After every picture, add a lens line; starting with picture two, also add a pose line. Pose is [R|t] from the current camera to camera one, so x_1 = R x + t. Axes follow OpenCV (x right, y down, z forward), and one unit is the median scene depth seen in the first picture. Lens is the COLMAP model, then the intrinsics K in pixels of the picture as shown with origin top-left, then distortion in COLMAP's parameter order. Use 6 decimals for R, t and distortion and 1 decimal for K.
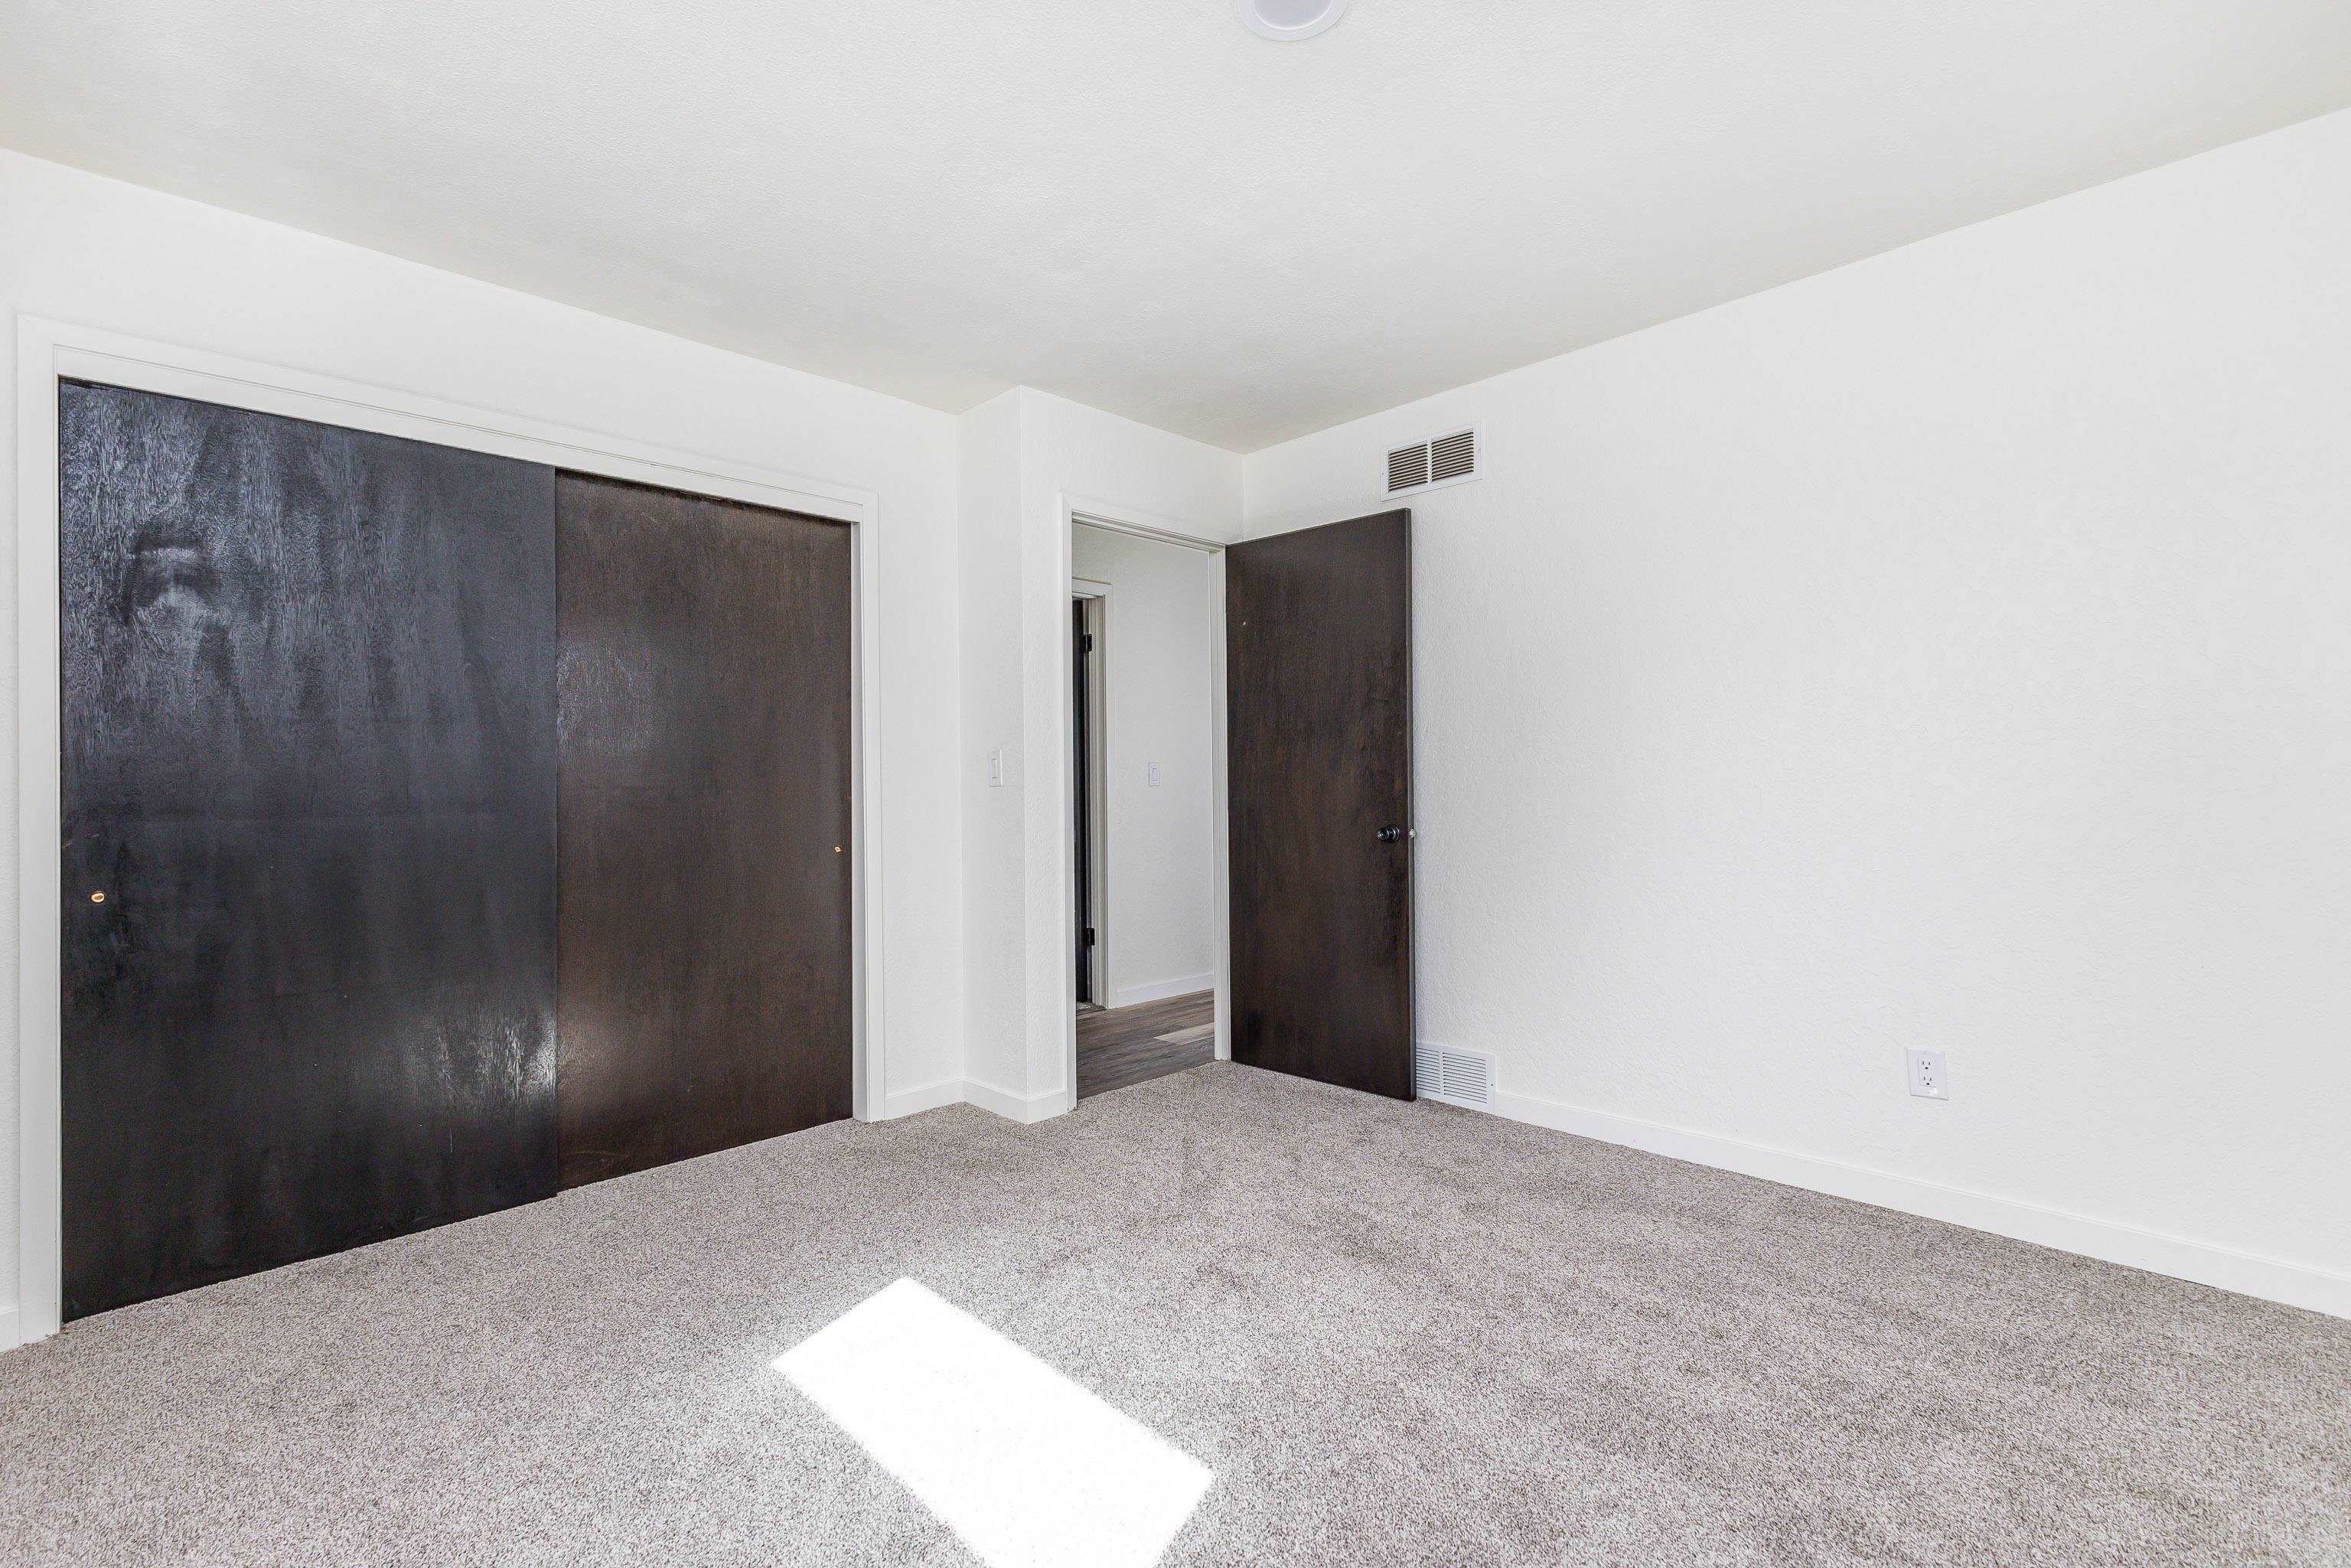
lens RADIAL K [[1039.2, 0, 1179.5], [0, 1039.2, 785.2], [0, 0, 1]] dist [0.016439, -0.004634]
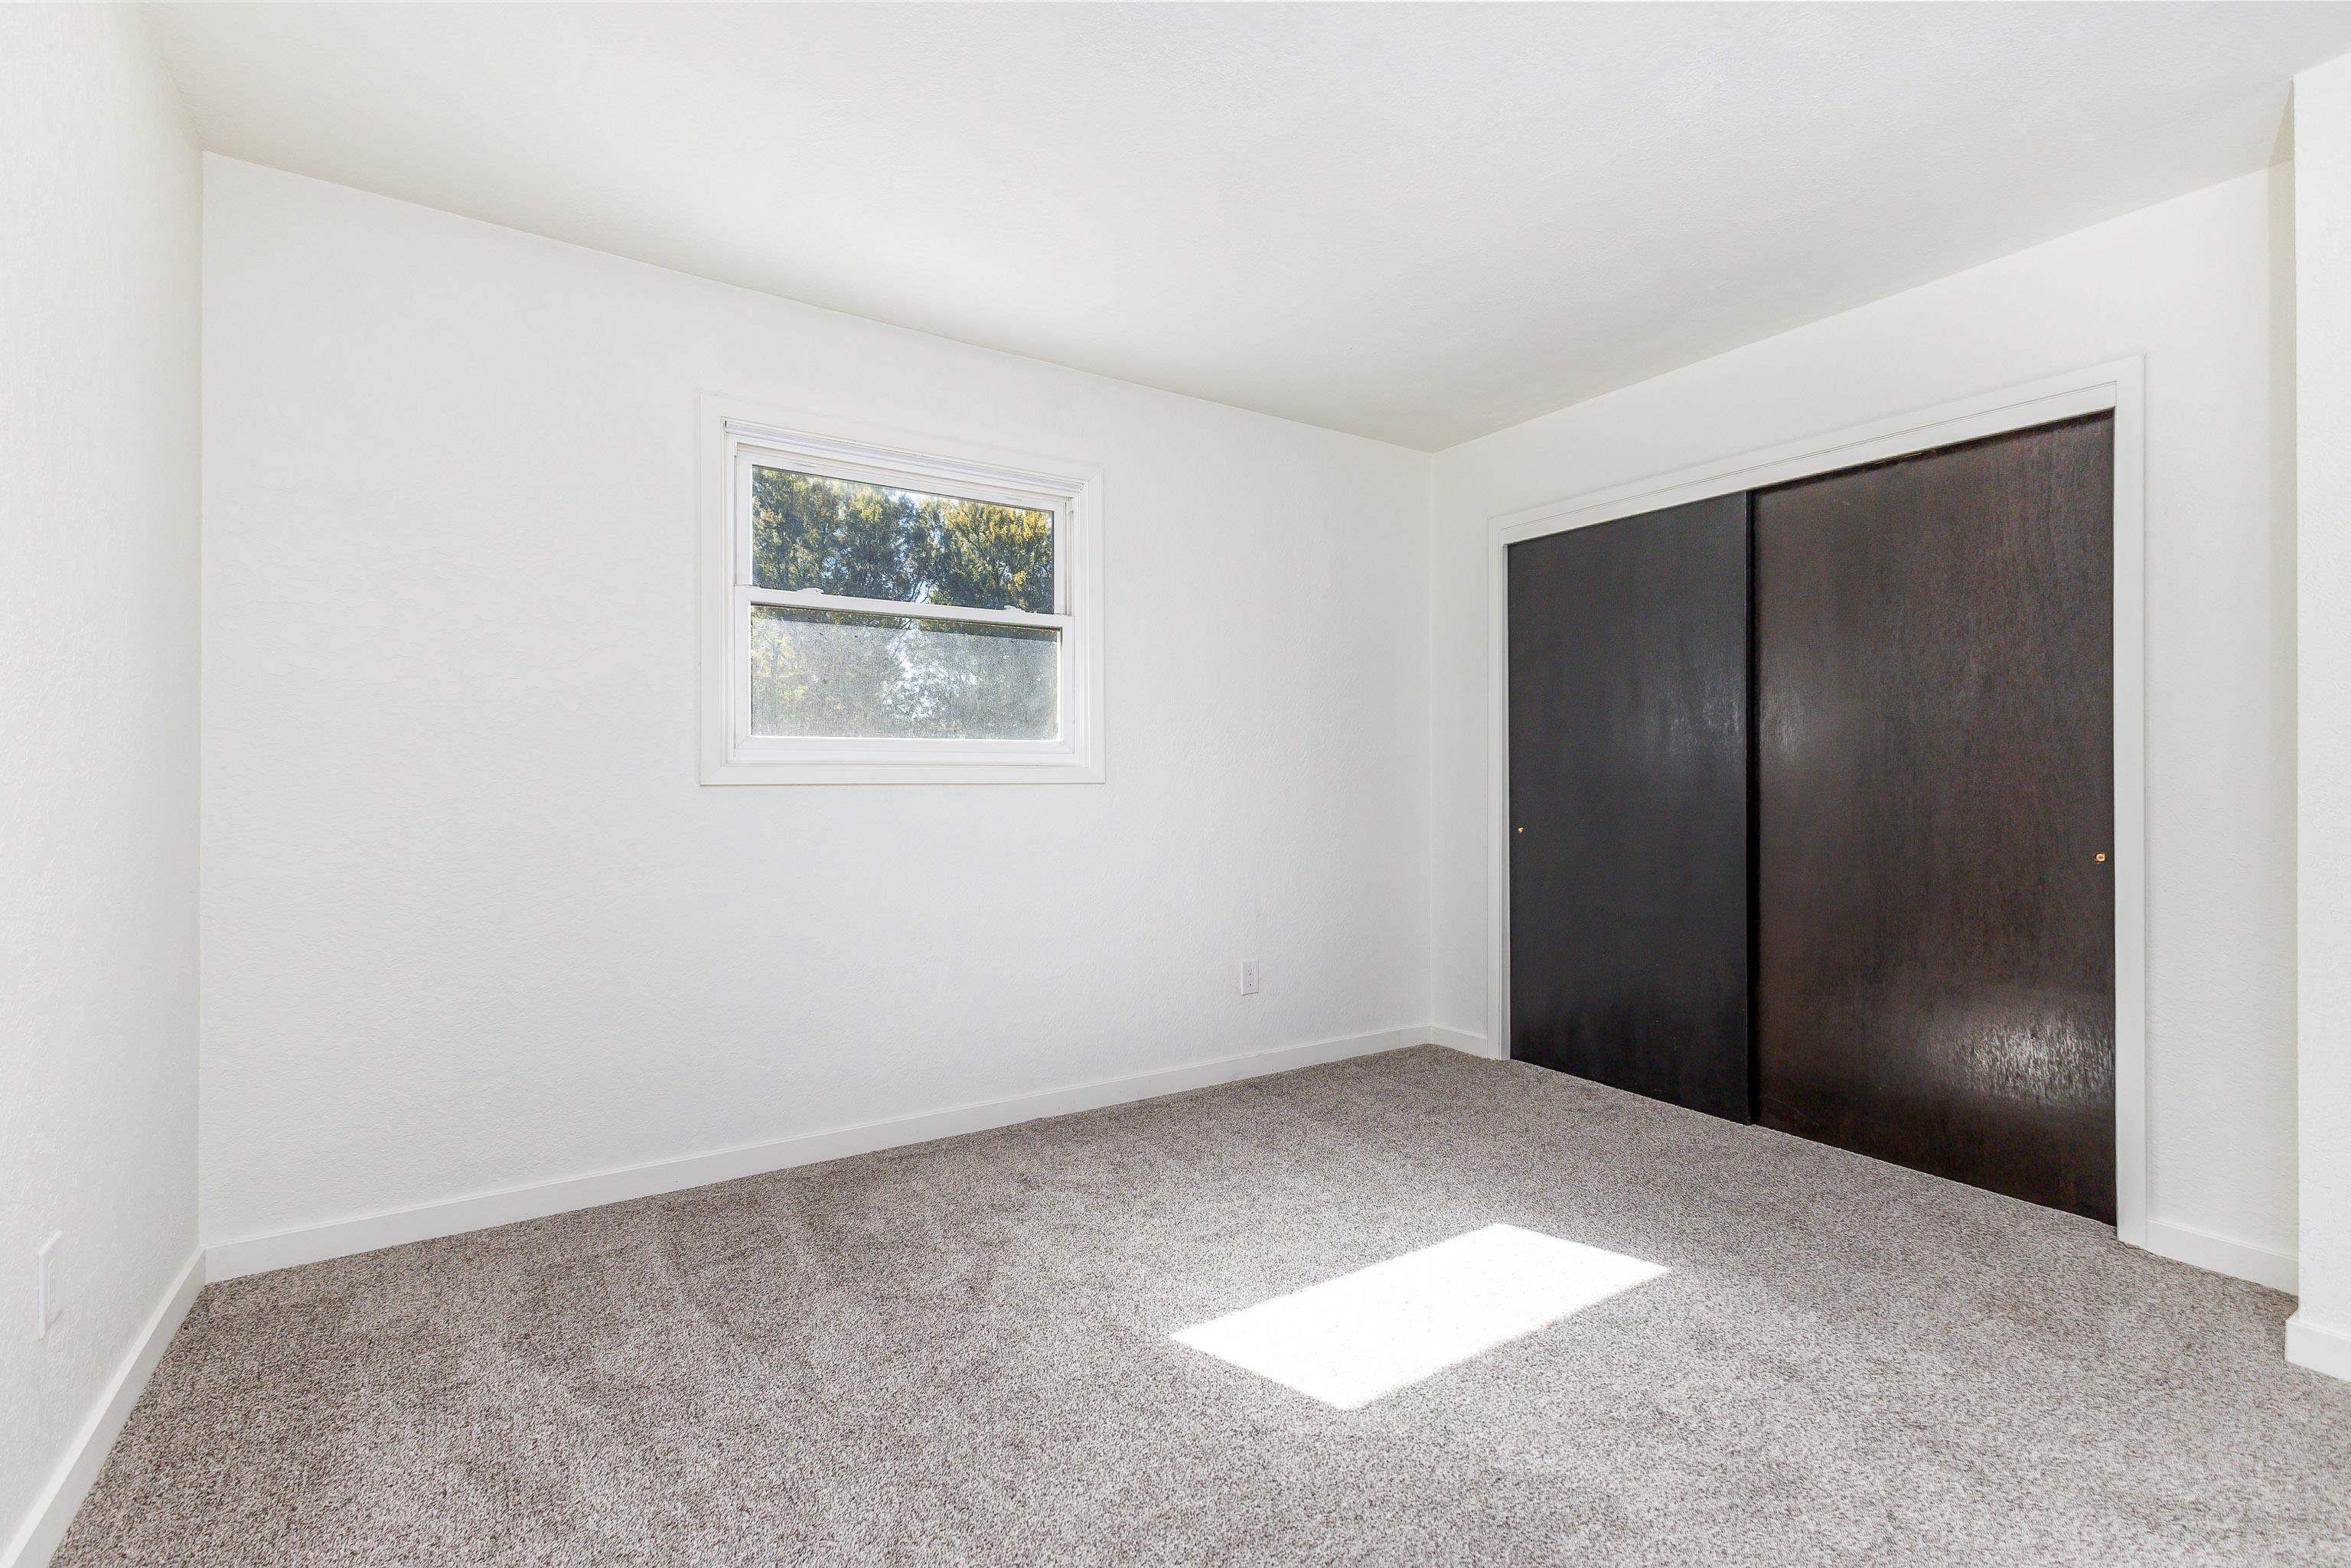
lens RADIAL K [[1059.1, 0, 1187.6], [0, 1059.1, 783.2], [0, 0, 1]] dist [0.000531, -0.000358]
pose [[-0.208310, 0.016023, -0.977932, 0.594329], [-0.005727, 0.999829, 0.017601, -0.000316], [0.978046, 0.009267, -0.208182, 0.570933]]
